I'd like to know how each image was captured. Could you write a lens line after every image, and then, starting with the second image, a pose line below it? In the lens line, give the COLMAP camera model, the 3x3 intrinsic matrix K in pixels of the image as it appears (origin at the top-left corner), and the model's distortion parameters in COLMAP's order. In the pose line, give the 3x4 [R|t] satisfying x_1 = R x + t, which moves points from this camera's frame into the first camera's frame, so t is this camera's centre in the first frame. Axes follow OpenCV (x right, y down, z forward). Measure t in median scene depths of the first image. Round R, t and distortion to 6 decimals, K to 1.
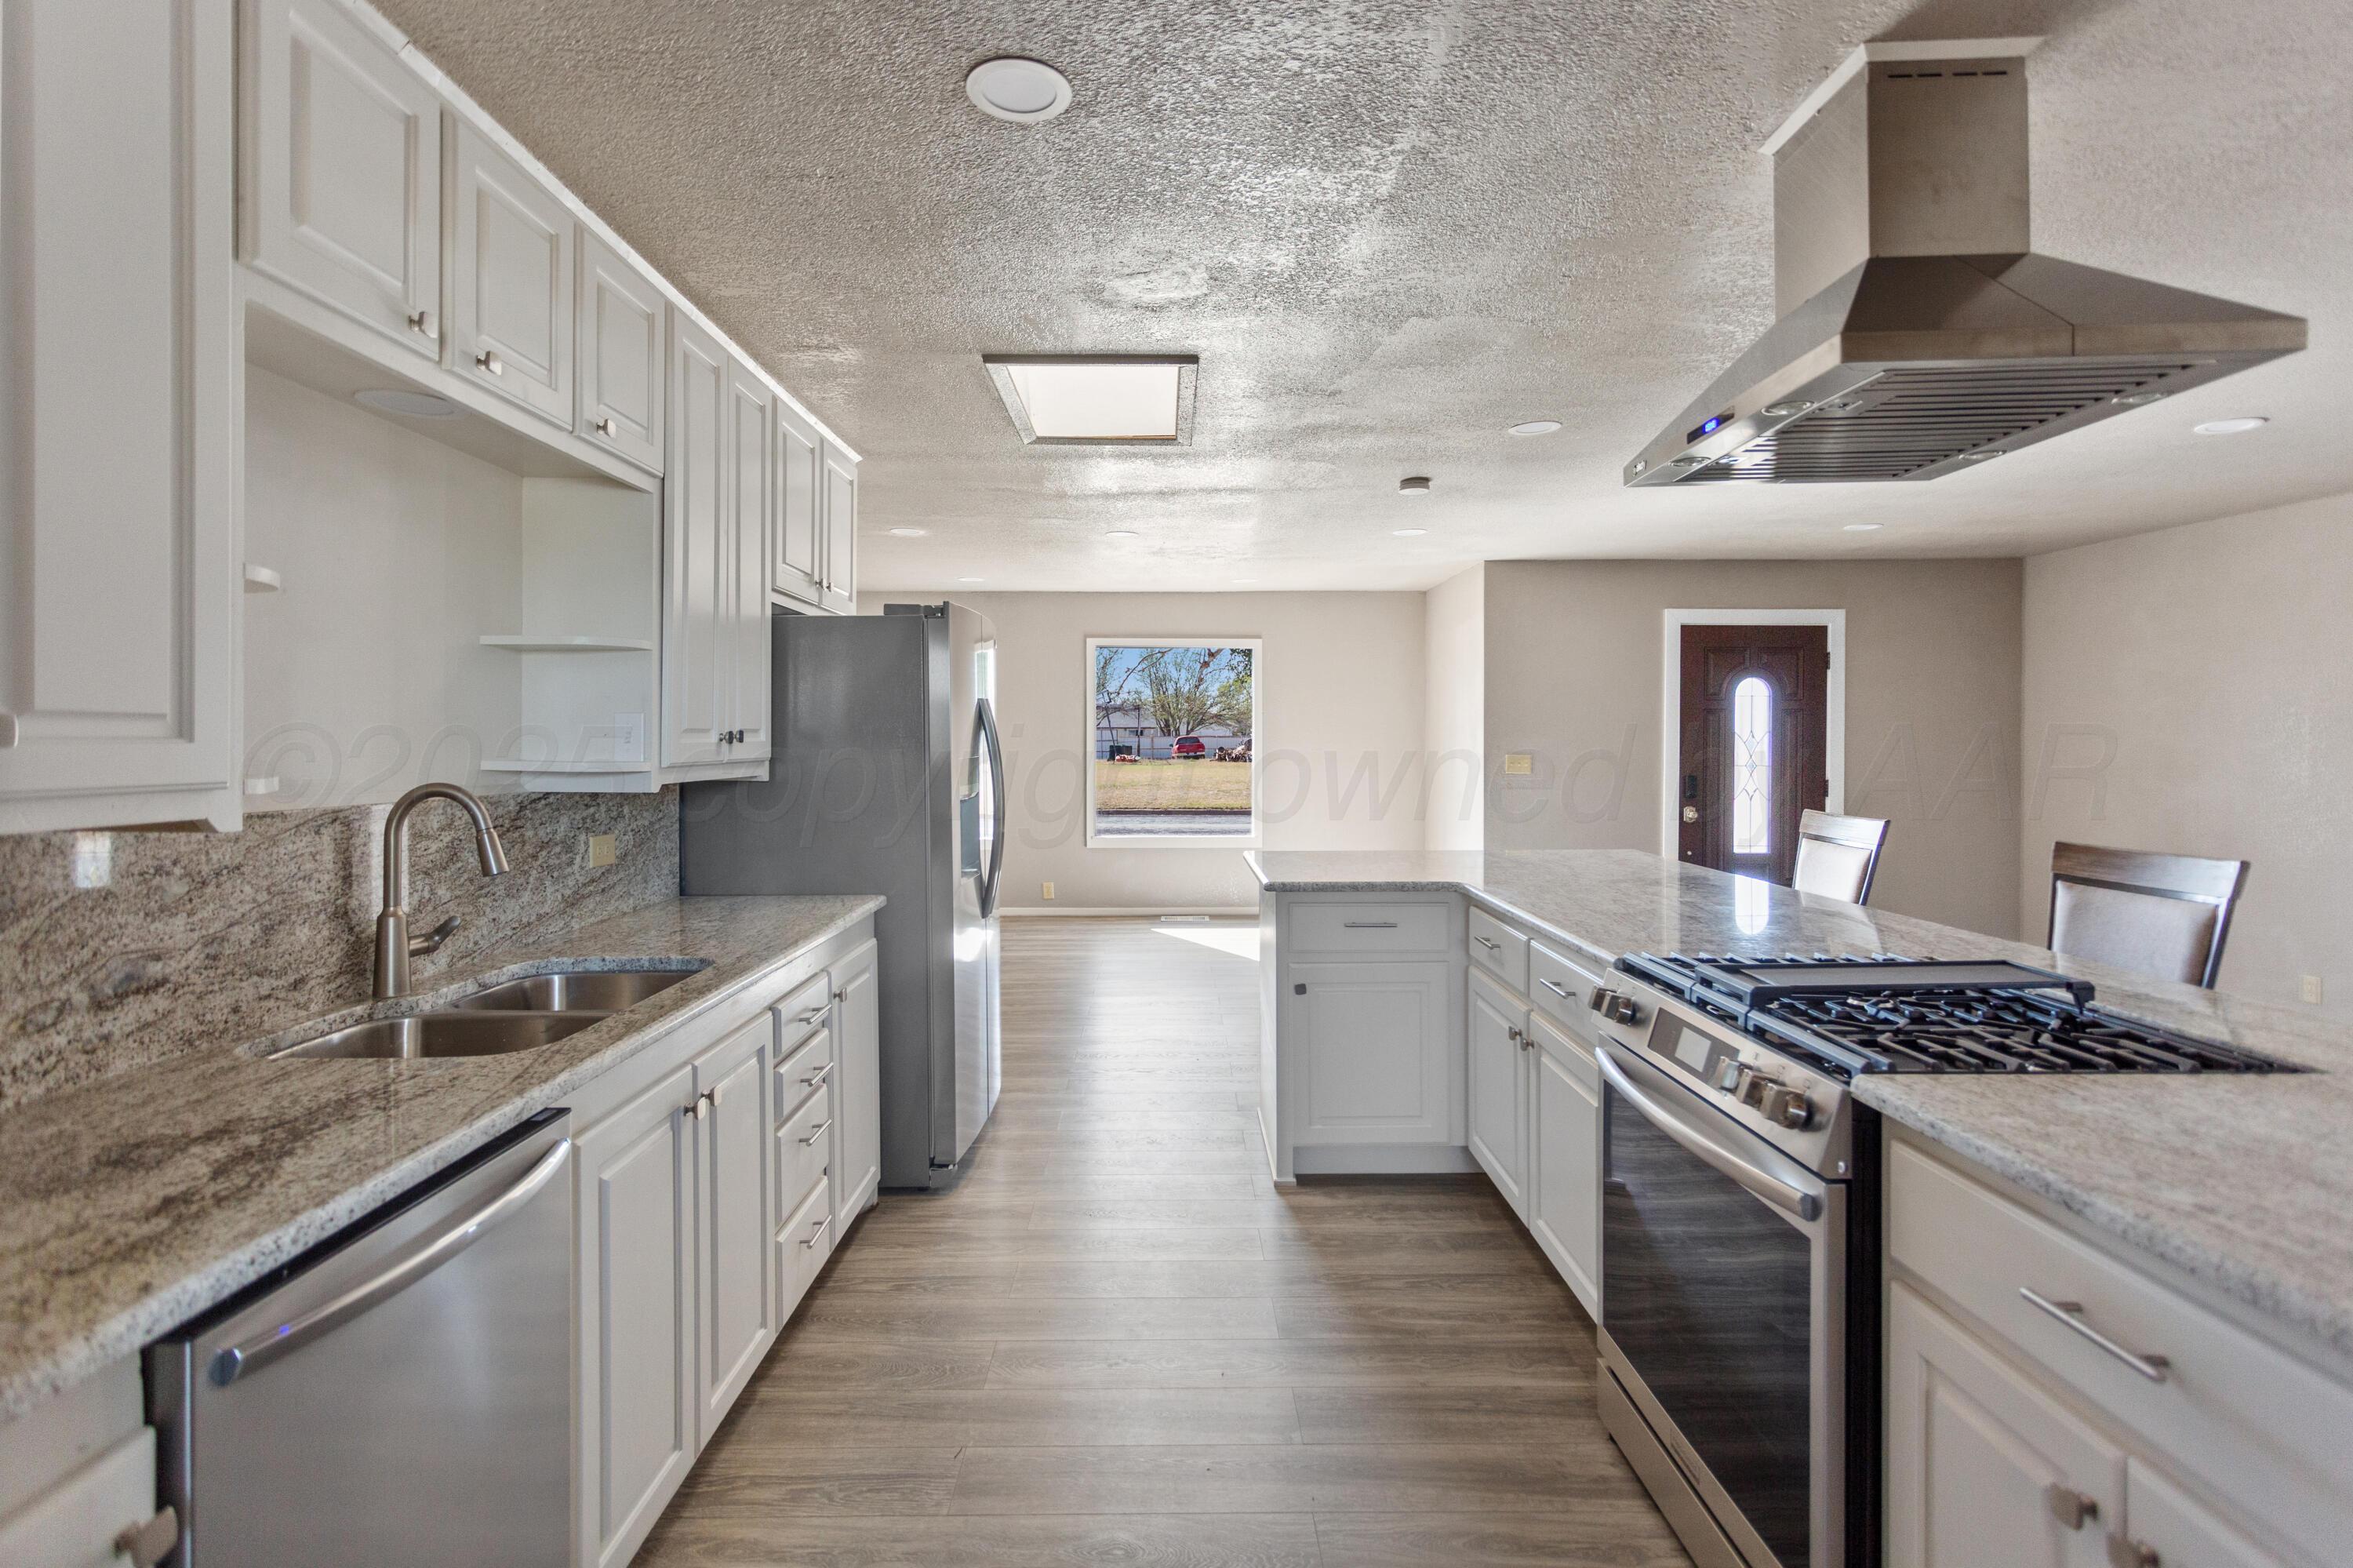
lens RADIAL K [[1109.9, 0, 1171.2], [0, 1109.9, 746.0], [0, 0, 1]] dist [0.000532, 0.001552]
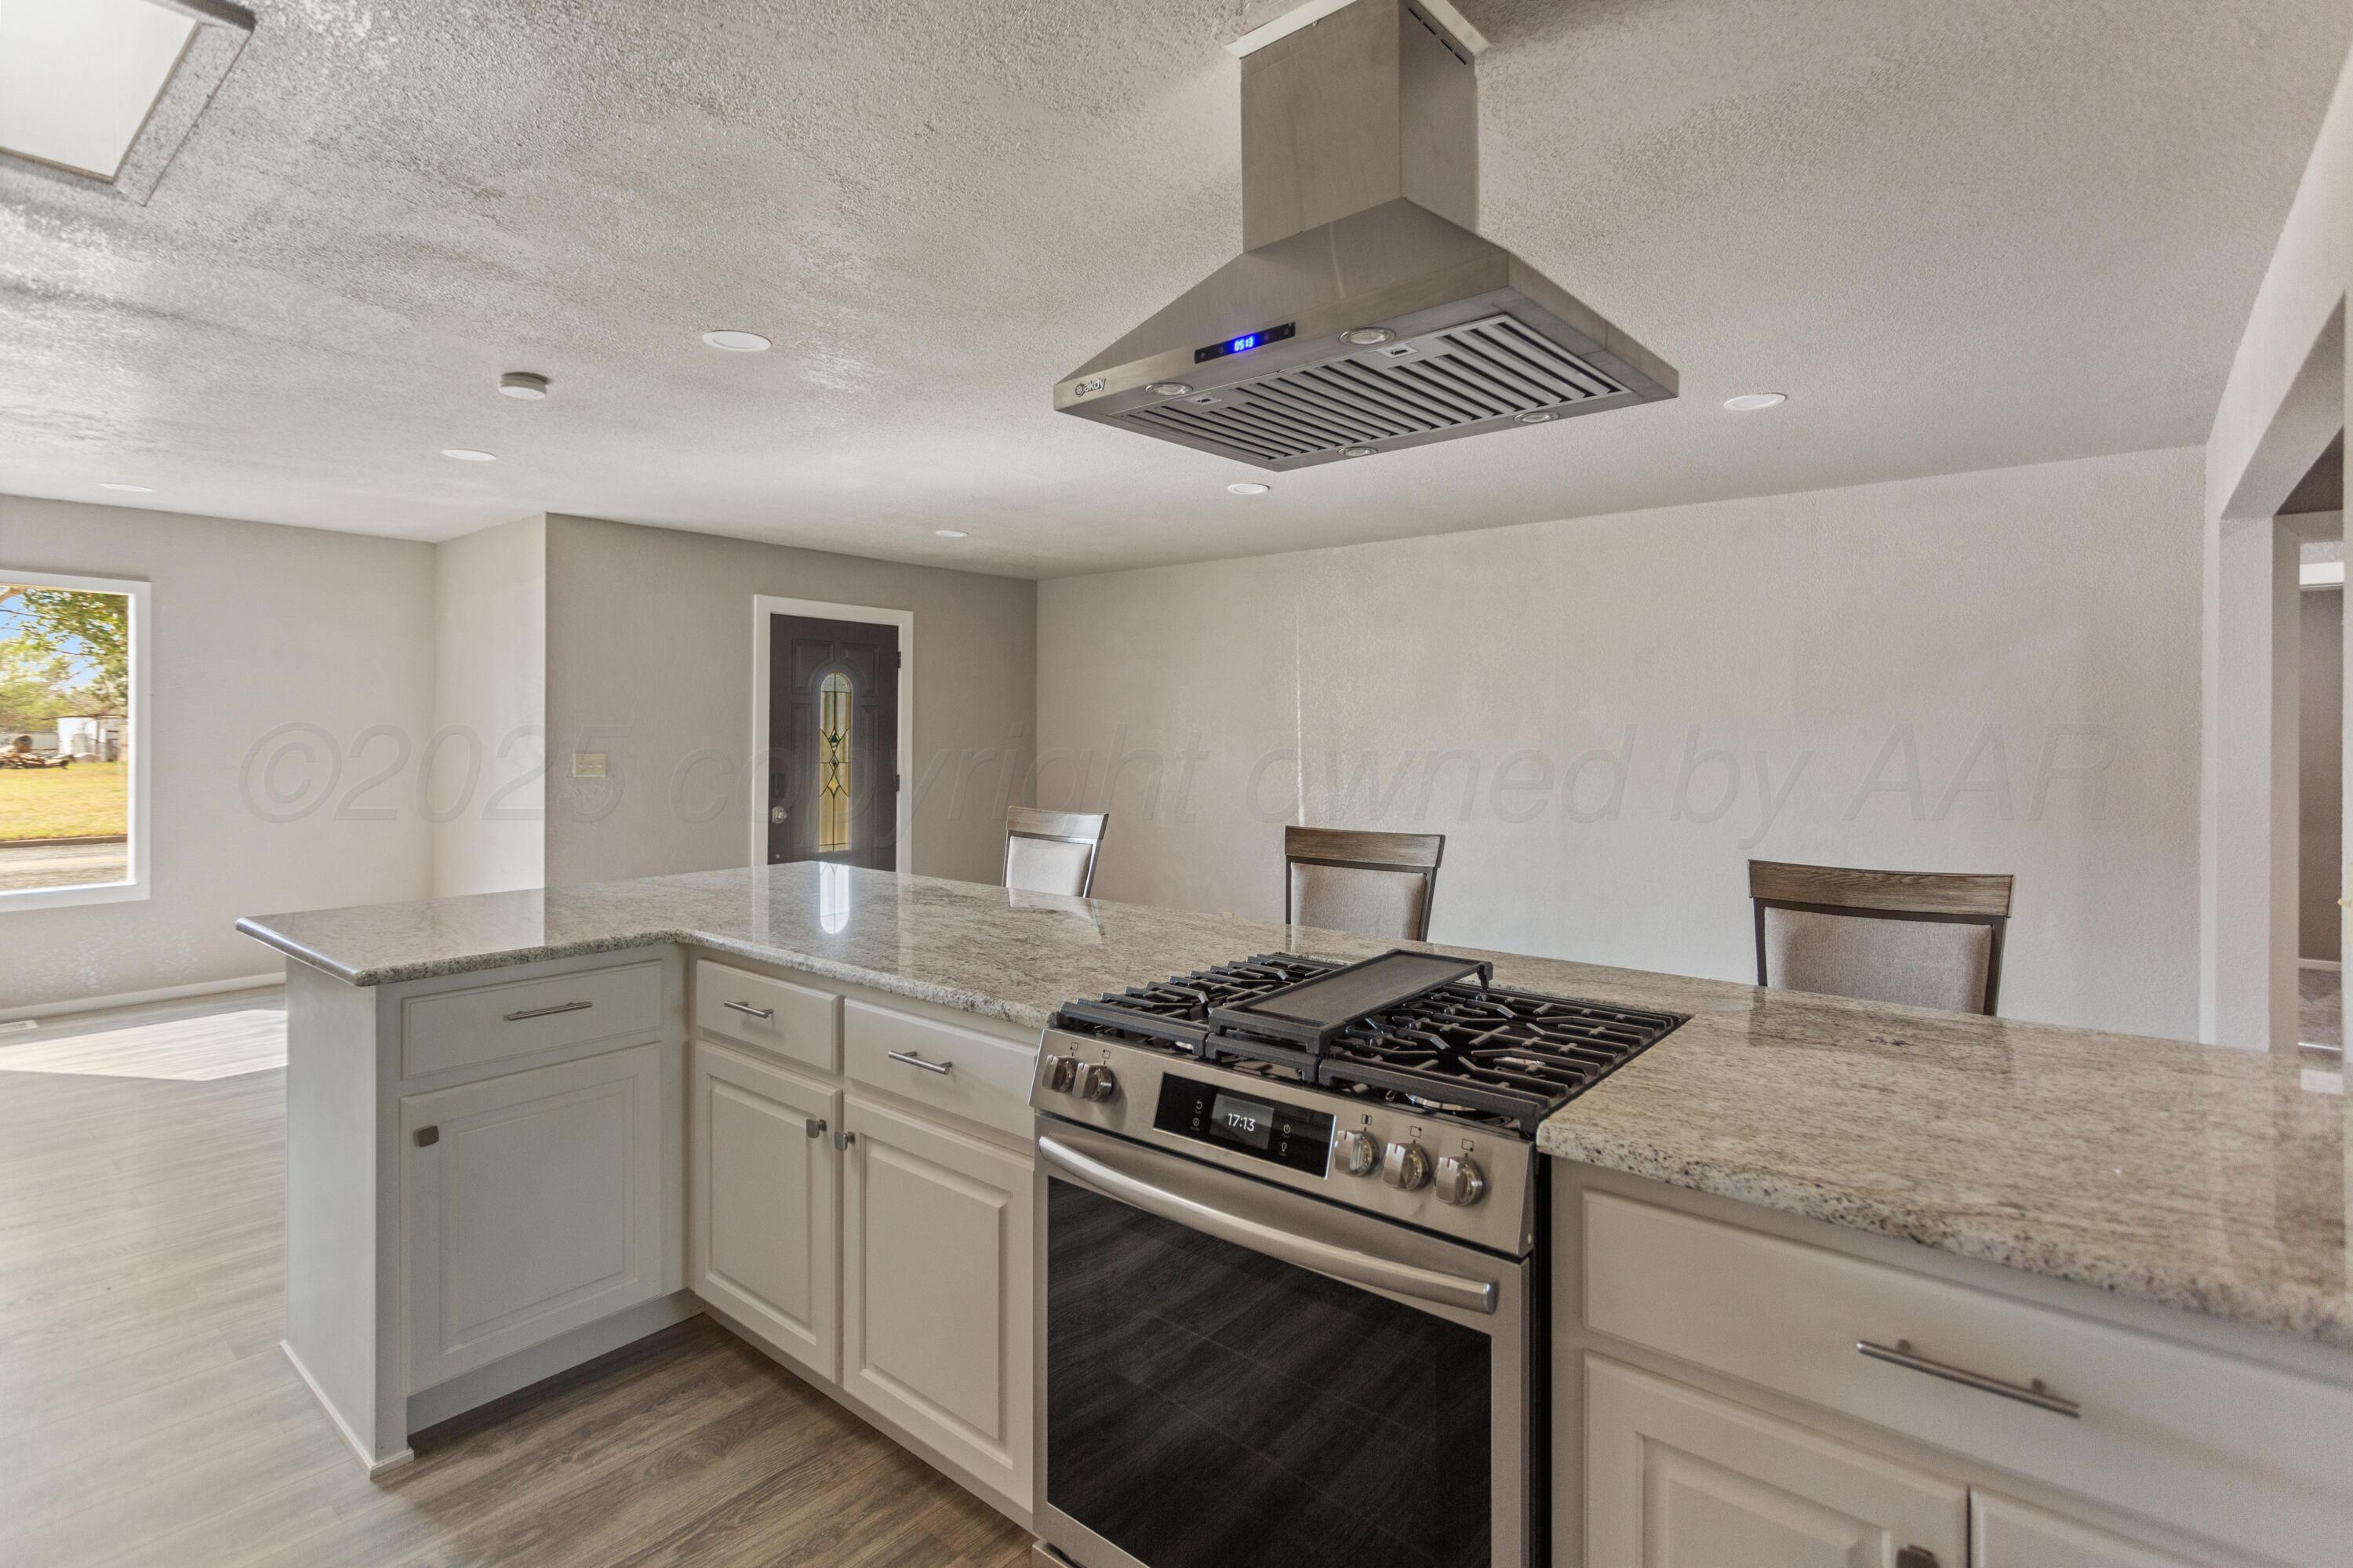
lens RADIAL K [[1117.5, 0, 1164.8], [0, 1117.5, 734.6], [0, 0, 1]] dist [0.001439, 0.000770]
pose [[0.644455, 0.002451, 0.764638, -0.124670], [0.003463, 0.999975, -0.006124, 0.000921], [-0.764635, 0.006595, 0.644430, 0.372344]]
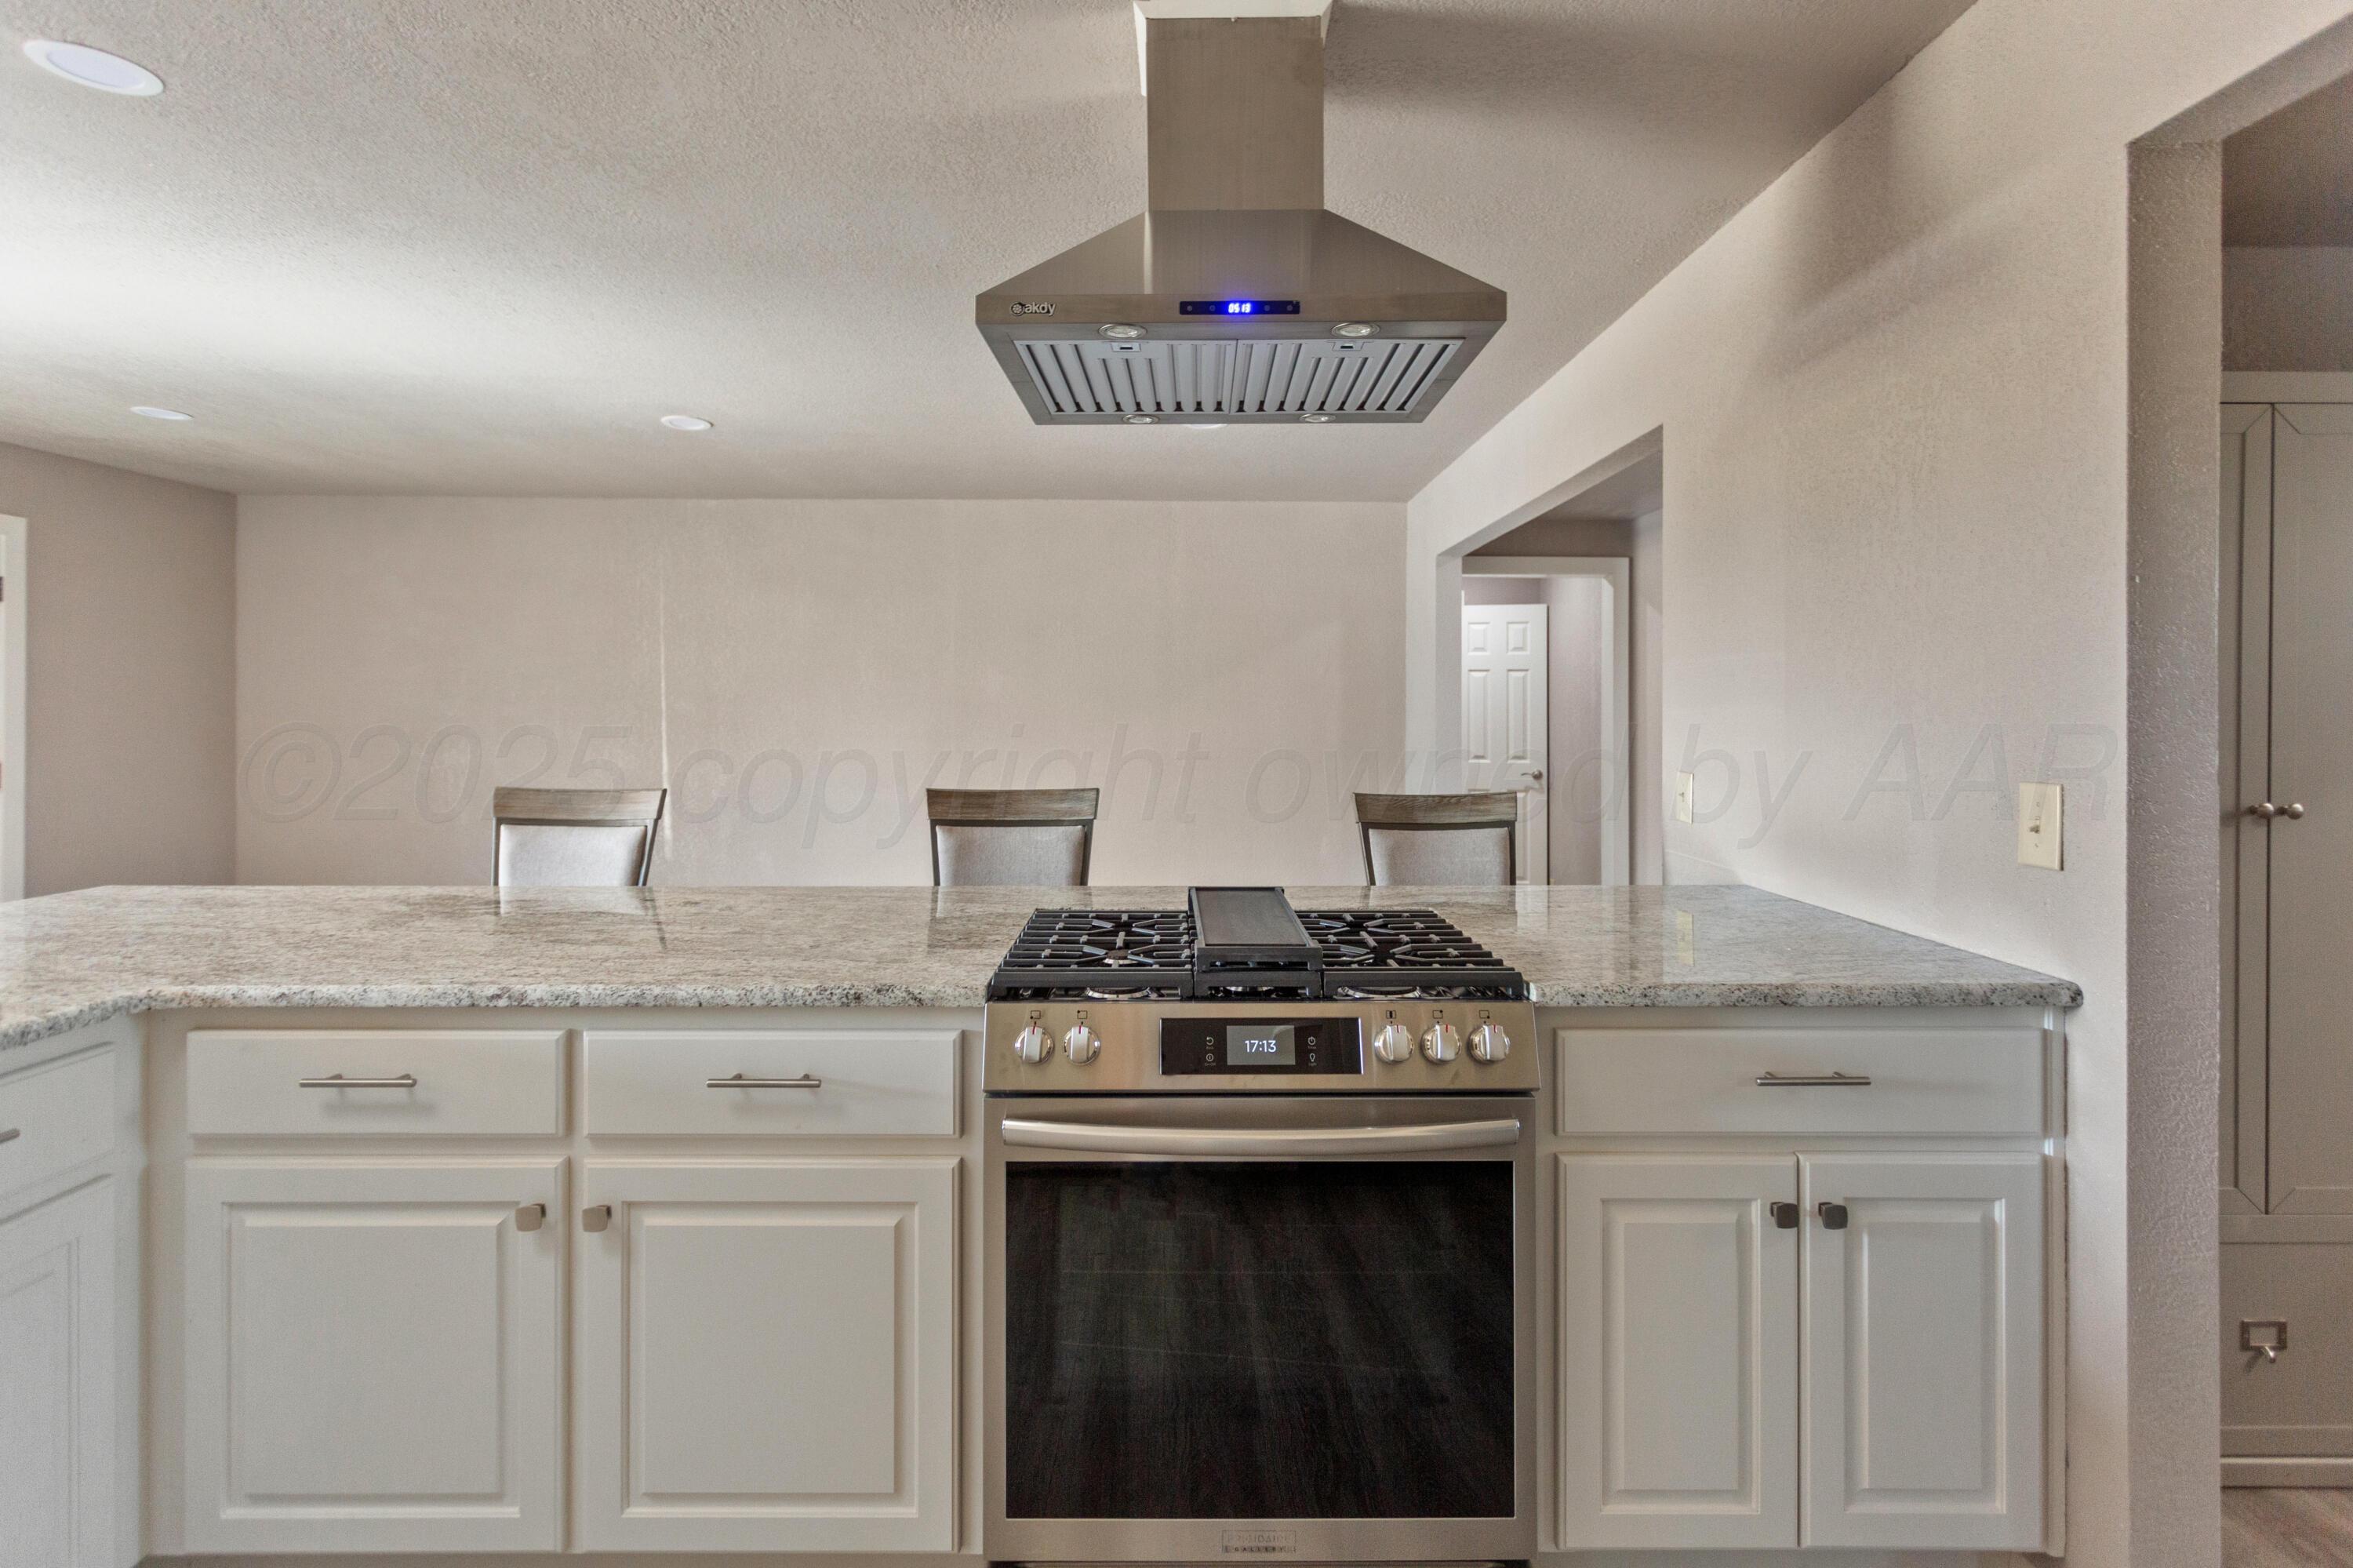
lens RADIAL K [[1118.0, 0, 1179.7], [0, 1118.0, 715.1], [0, 0, 1]] dist [0.003740, 0.000463]
pose [[0.000712, -0.000450, 1.000000, -0.264657], [0.007251, 0.999974, 0.000445, 0.015914], [-0.999973, 0.007251, 0.000715, 0.748475]]
